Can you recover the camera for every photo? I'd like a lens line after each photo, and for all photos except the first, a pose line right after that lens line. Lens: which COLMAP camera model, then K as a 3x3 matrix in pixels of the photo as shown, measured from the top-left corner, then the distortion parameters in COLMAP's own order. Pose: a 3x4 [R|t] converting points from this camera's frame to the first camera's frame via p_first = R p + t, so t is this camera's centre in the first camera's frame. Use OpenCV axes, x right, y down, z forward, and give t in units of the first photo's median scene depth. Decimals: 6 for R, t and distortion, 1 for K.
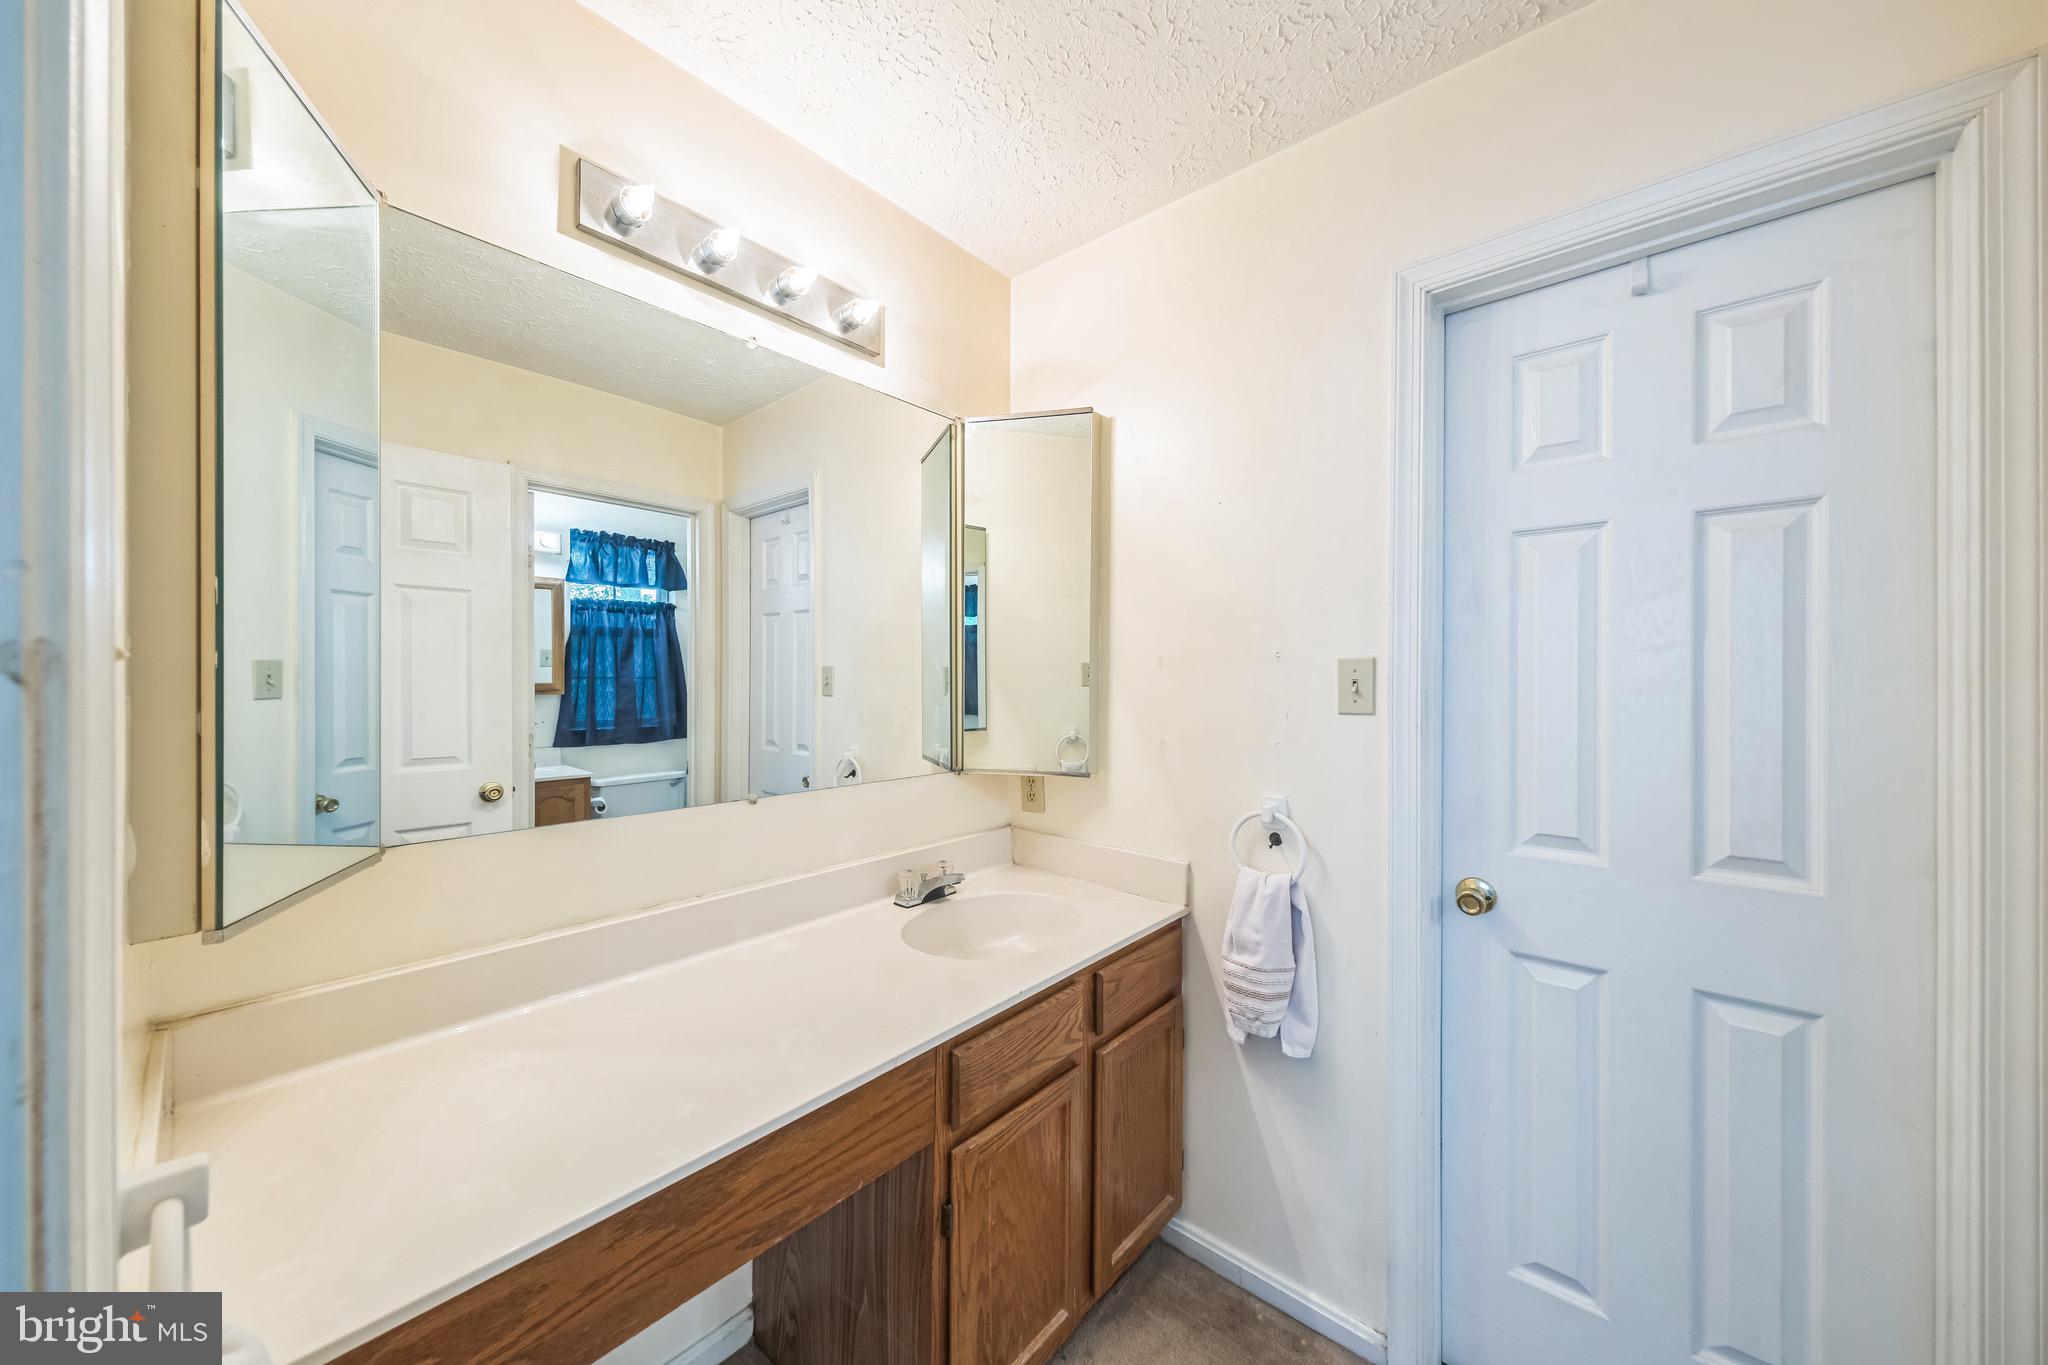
lens RADIAL K [[712.8, 0, 1036.5], [0, 712.8, 669.3], [0, 0, 1]] dist [0.015433, -0.001293]
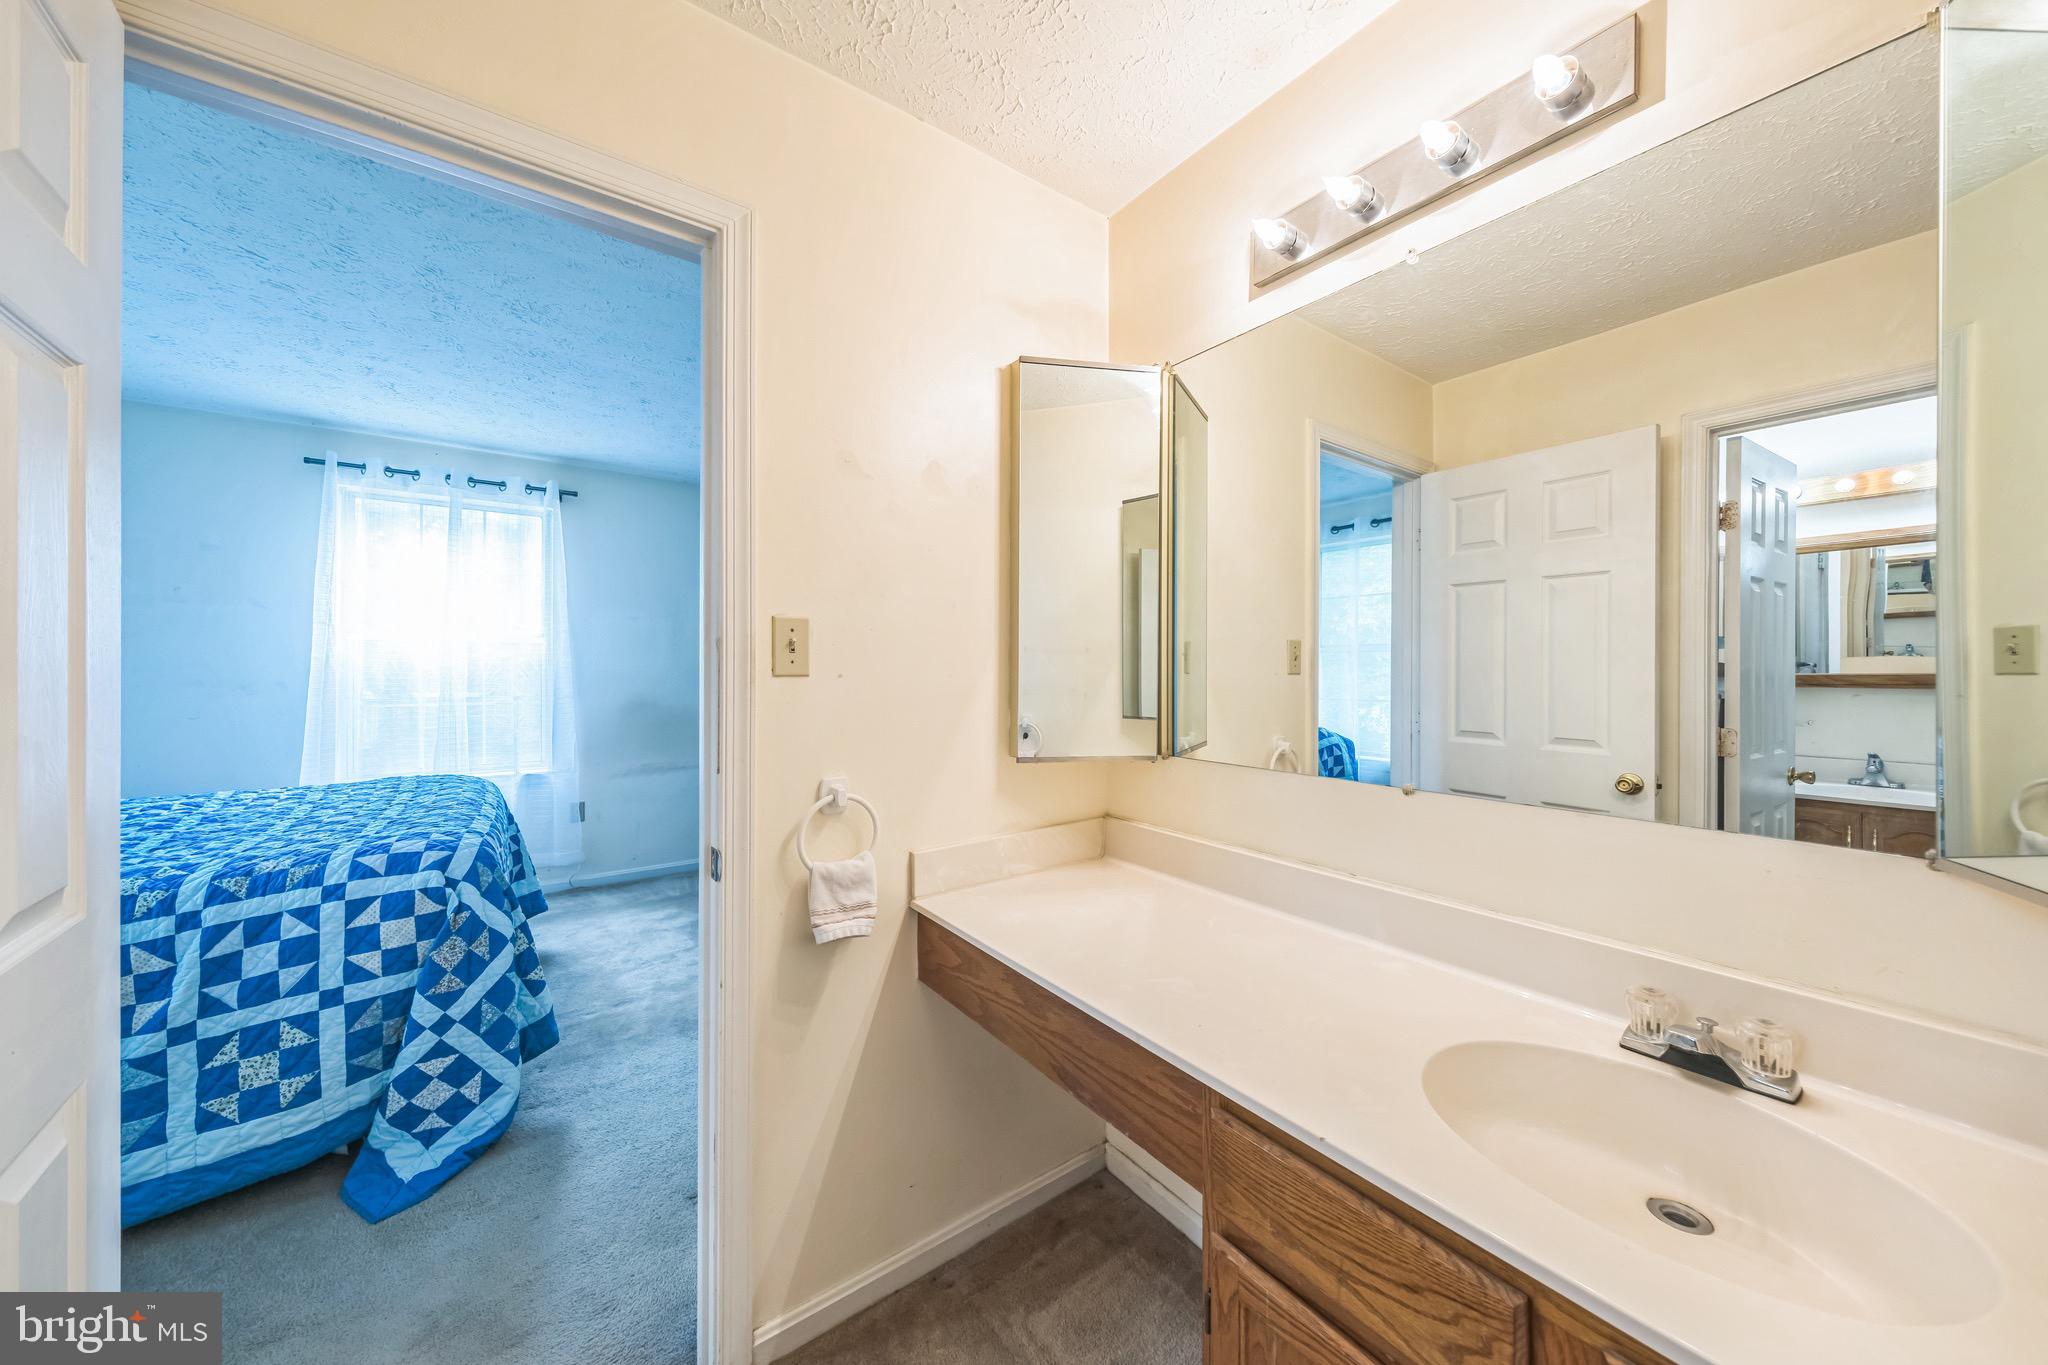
lens RADIAL K [[712.8, 0, 1038.4], [0, 712.8, 668.4], [0, 0, 1]] dist [0.015433, -0.001293]
pose [[-0.206932, -0.001624, -0.978354, 0.760425], [0.000257, 0.999998, -0.001715, 0.052948], [0.978355, -0.000606, -0.206931, 1.054608]]
